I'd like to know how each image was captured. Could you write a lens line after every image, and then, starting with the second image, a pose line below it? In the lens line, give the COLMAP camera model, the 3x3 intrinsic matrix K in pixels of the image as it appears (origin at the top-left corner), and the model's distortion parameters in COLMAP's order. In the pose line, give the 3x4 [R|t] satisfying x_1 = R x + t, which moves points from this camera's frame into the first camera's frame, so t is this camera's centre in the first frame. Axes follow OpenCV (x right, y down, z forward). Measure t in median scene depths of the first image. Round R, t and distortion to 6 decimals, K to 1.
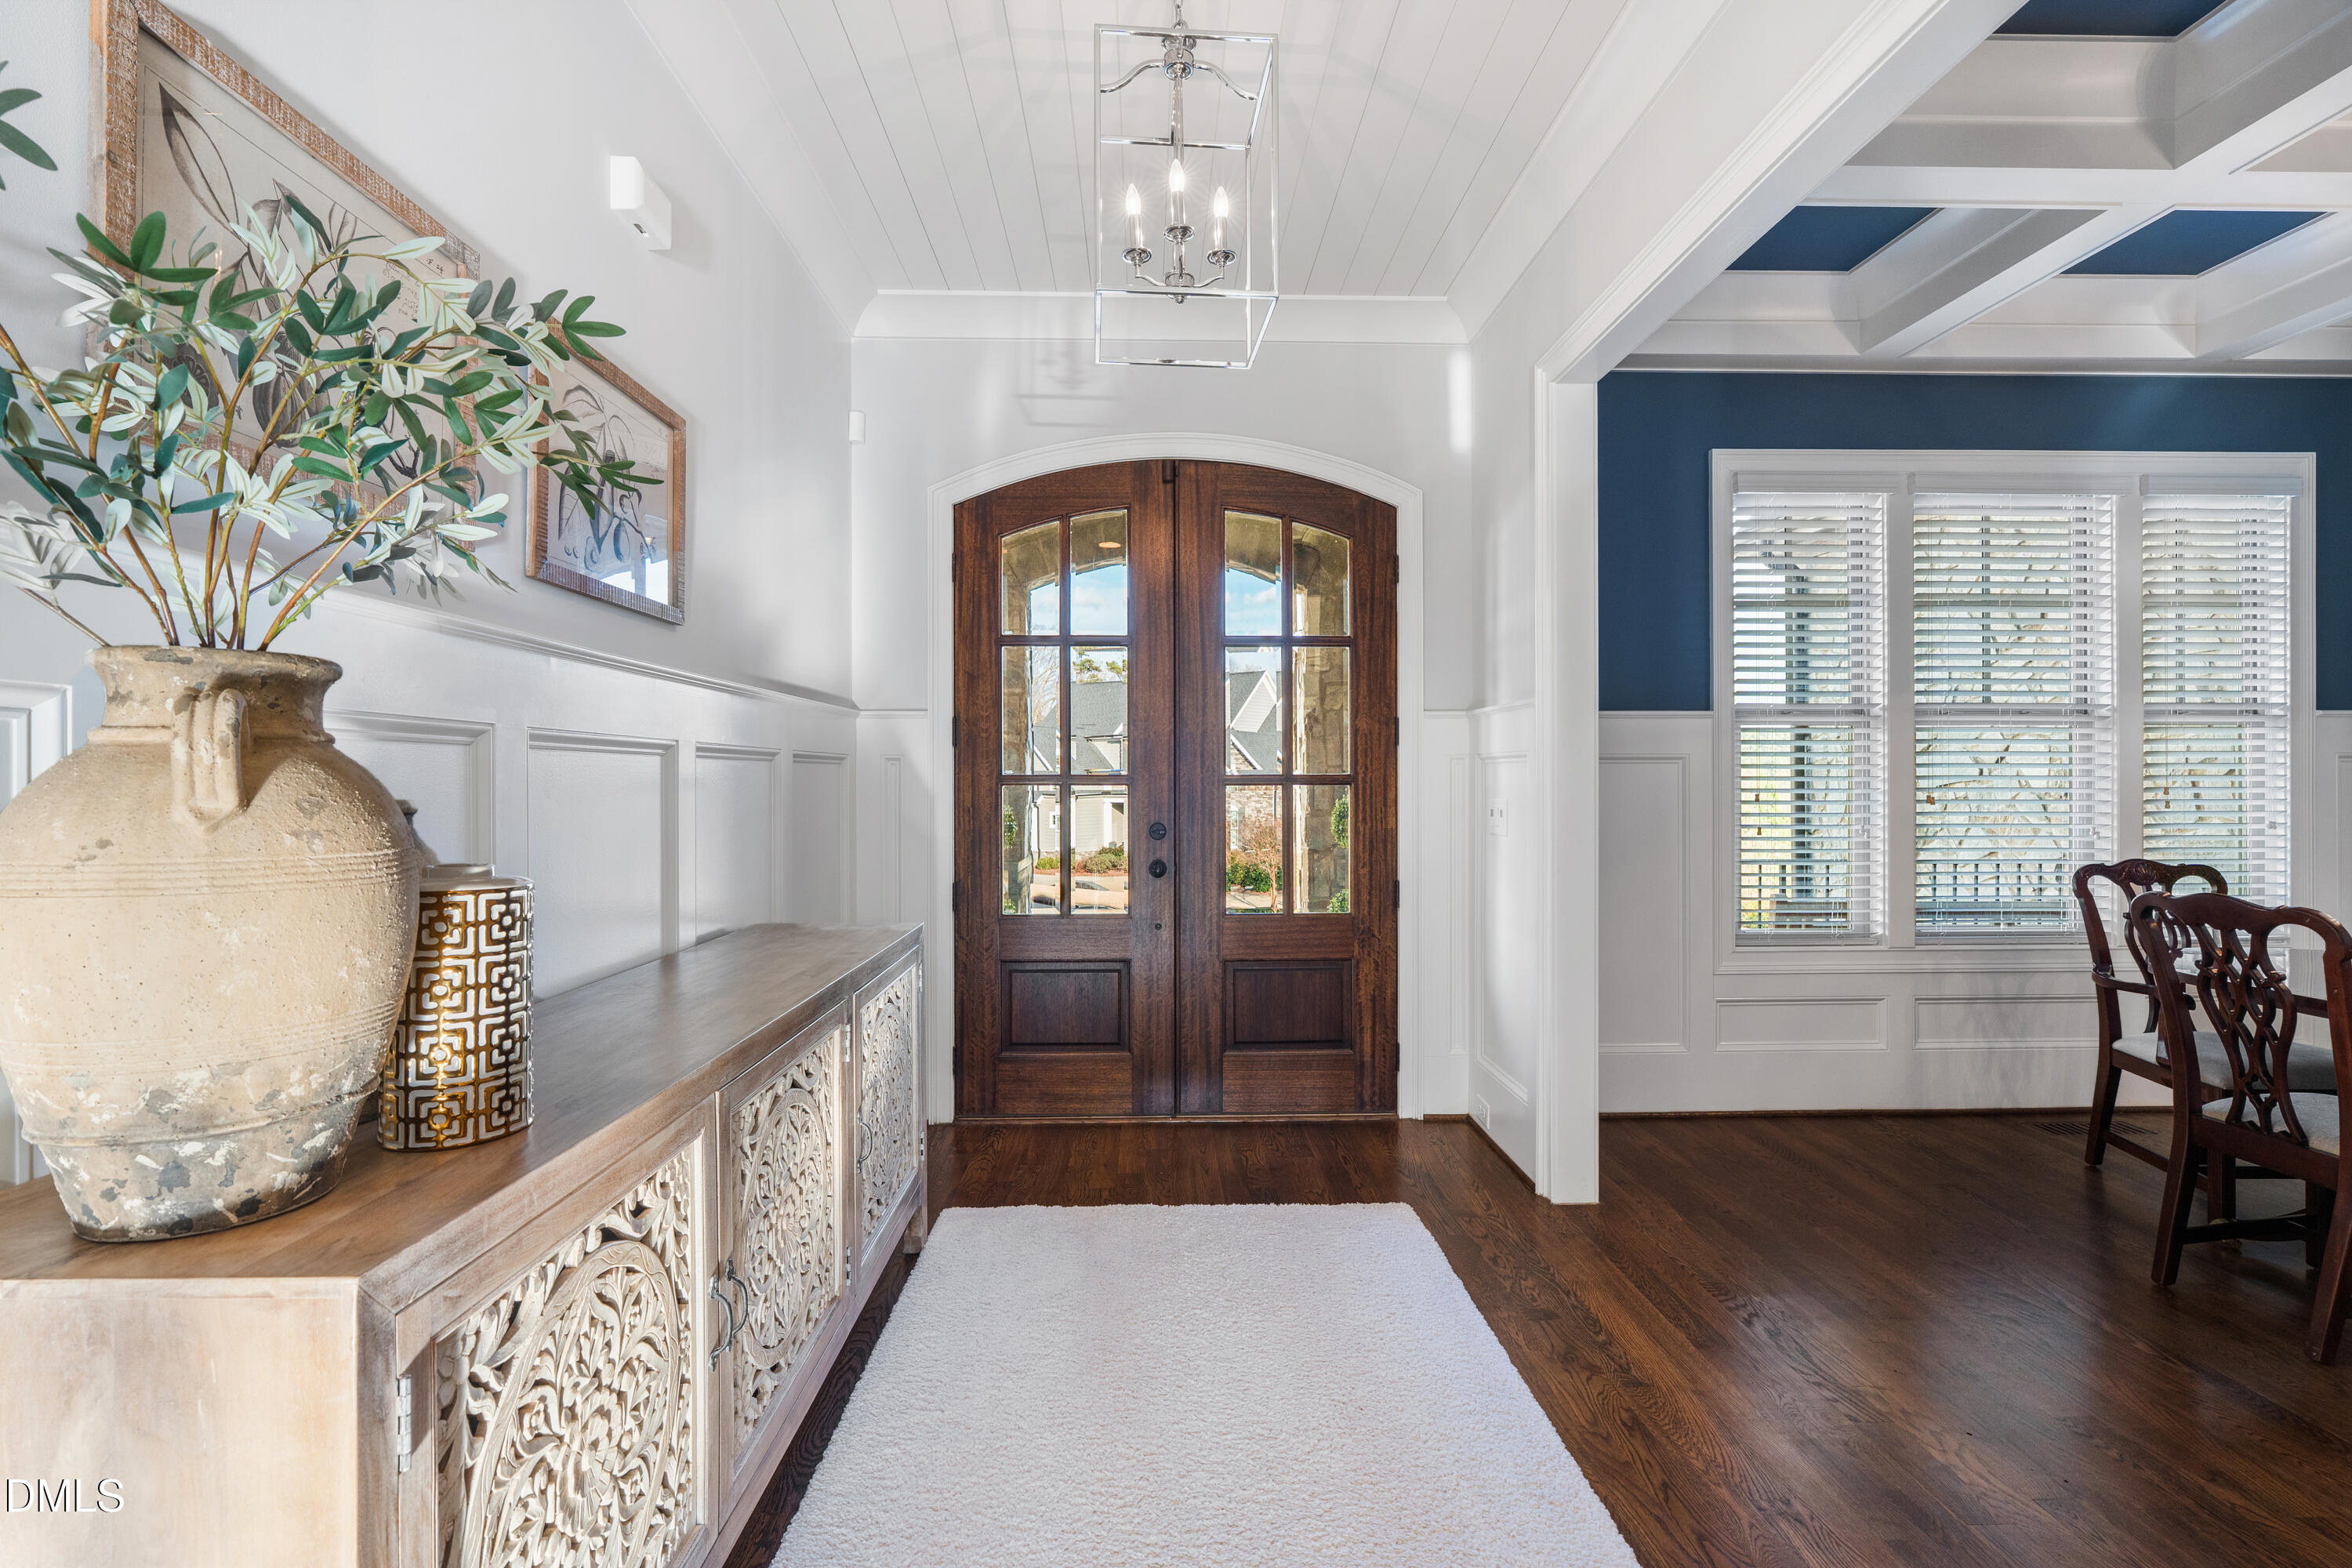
lens RADIAL K [[1055.7, 0, 1176.0], [0, 1055.7, 784.0], [0, 0, 1]] dist [-0.003100, -0.000434]
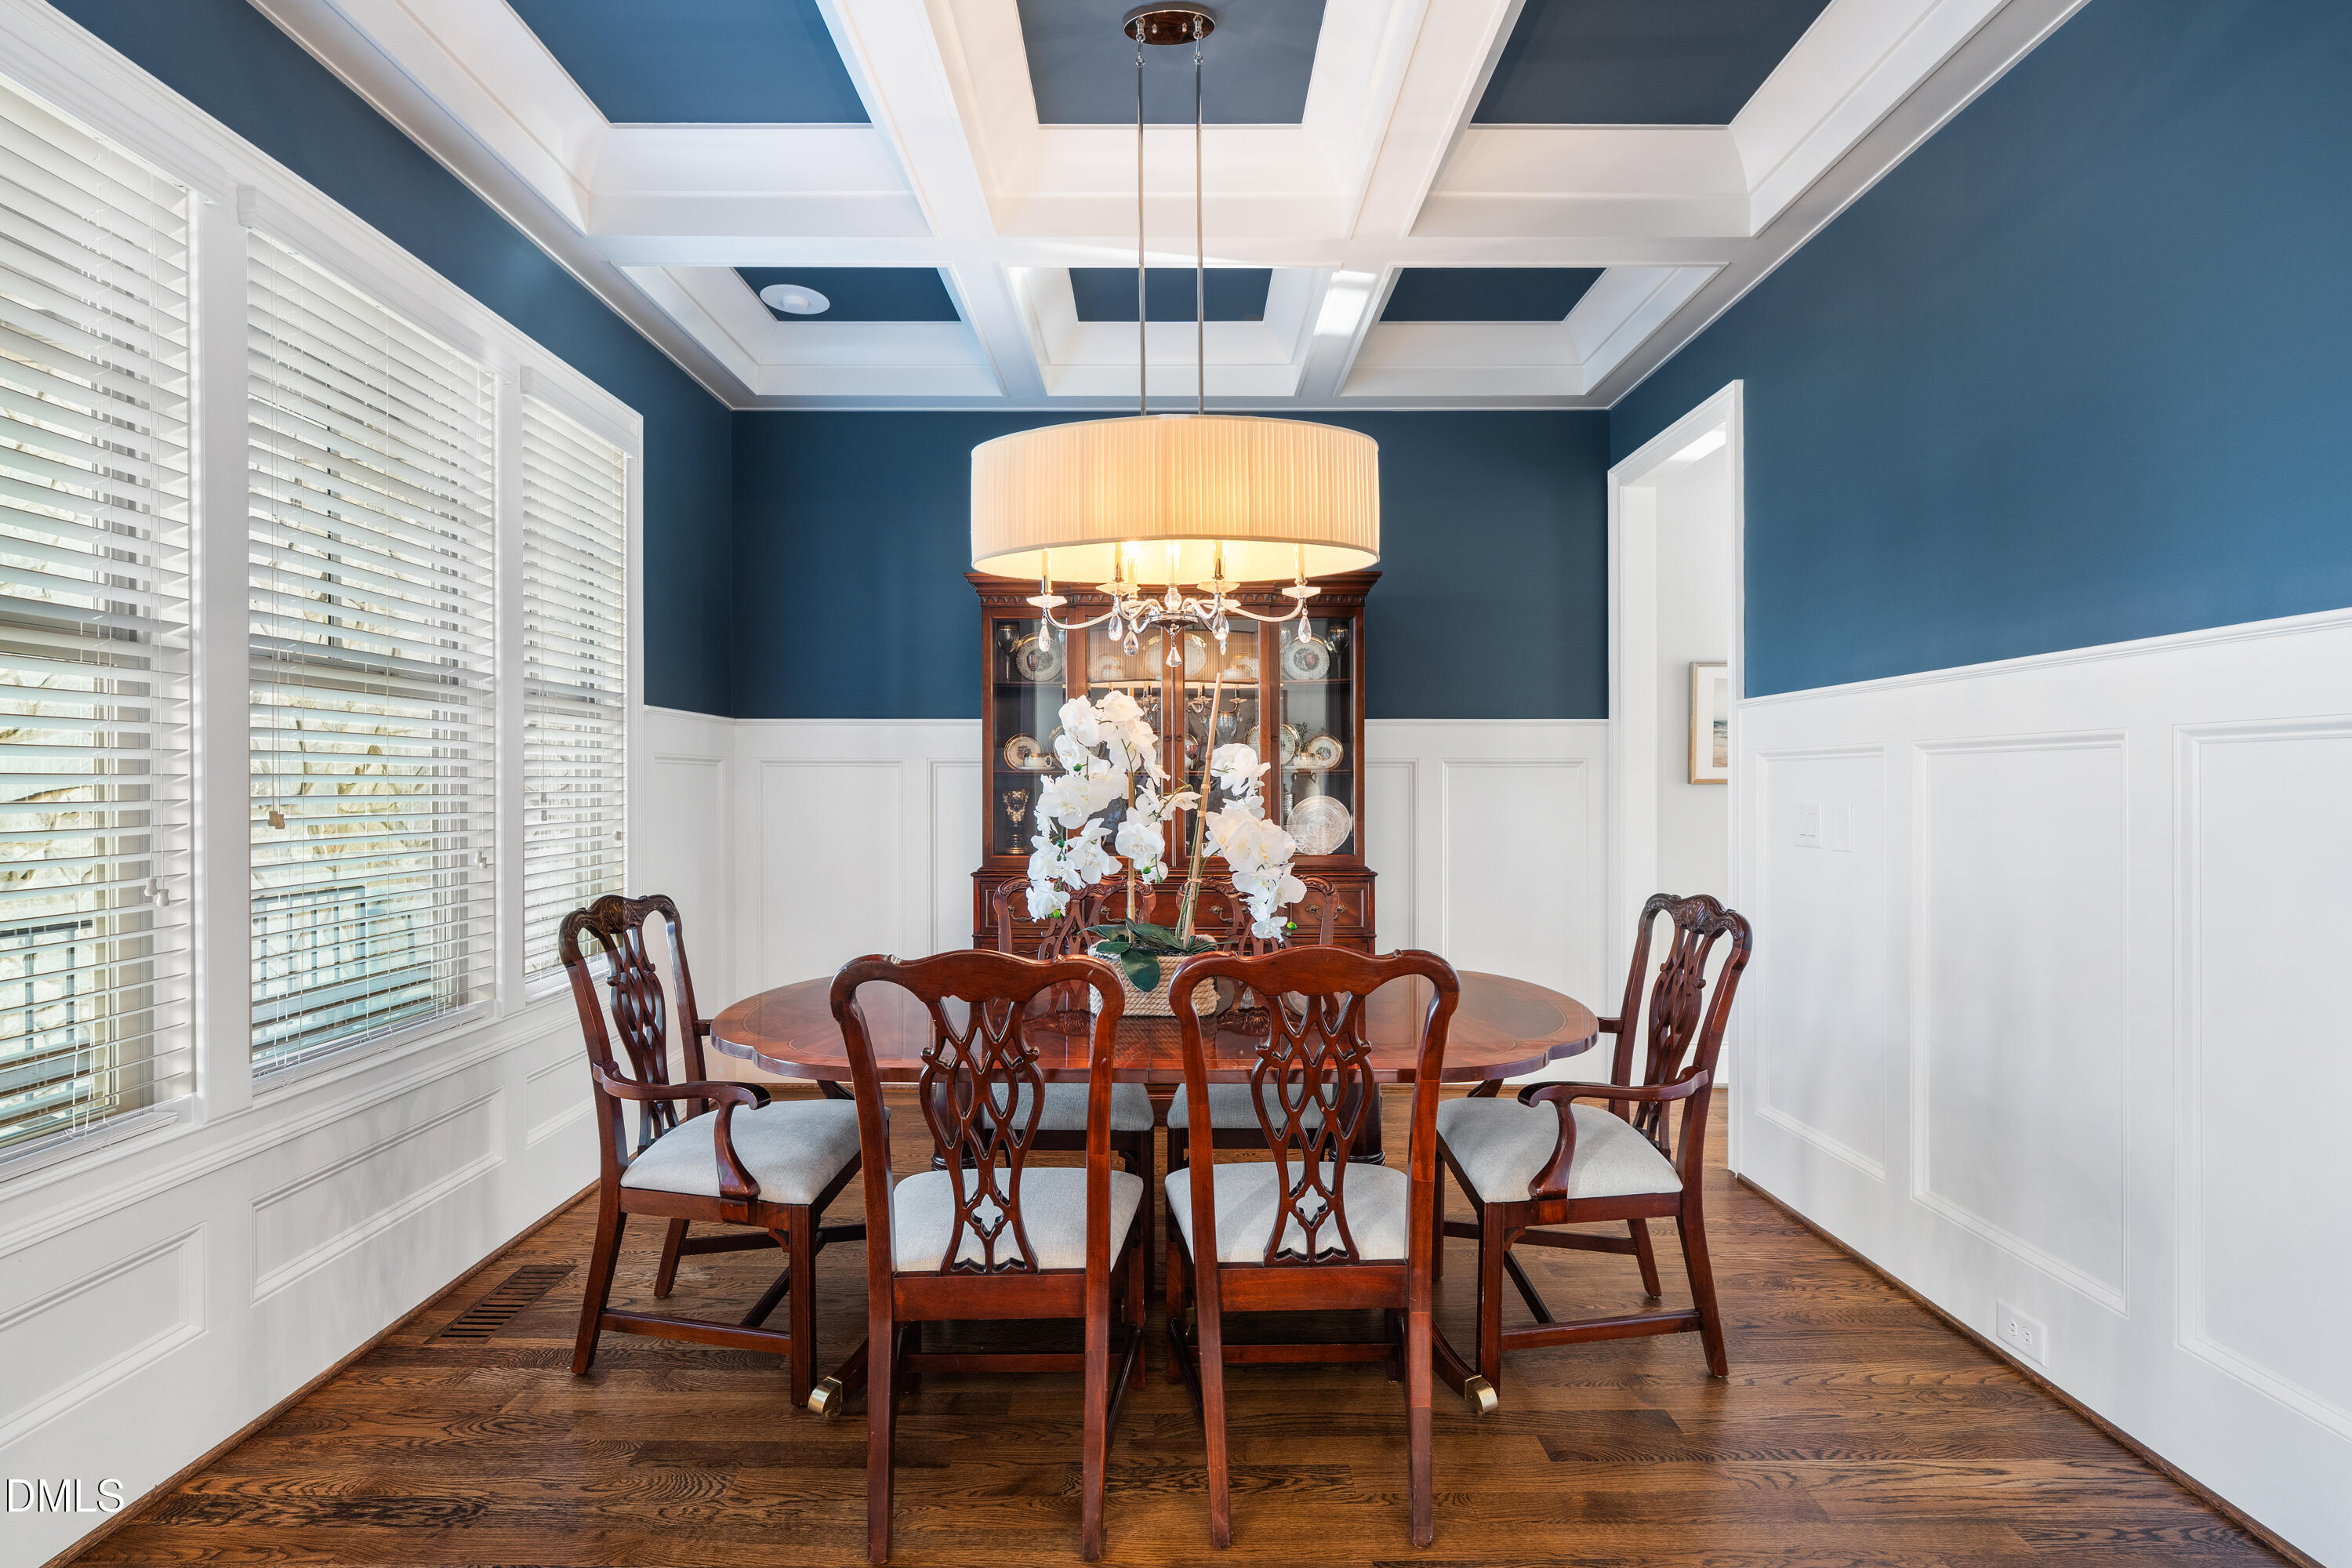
lens RADIAL K [[1055.7, 0, 1176.0], [0, 1055.7, 784.0], [0, 0, 1]] dist [-0.003100, -0.000434]
pose [[0.014991, -0.003074, 0.999883, 0.193518], [-0.000337, 0.999995, 0.003080, -0.004426], [-0.999888, -0.000383, 0.014990, 0.538700]]
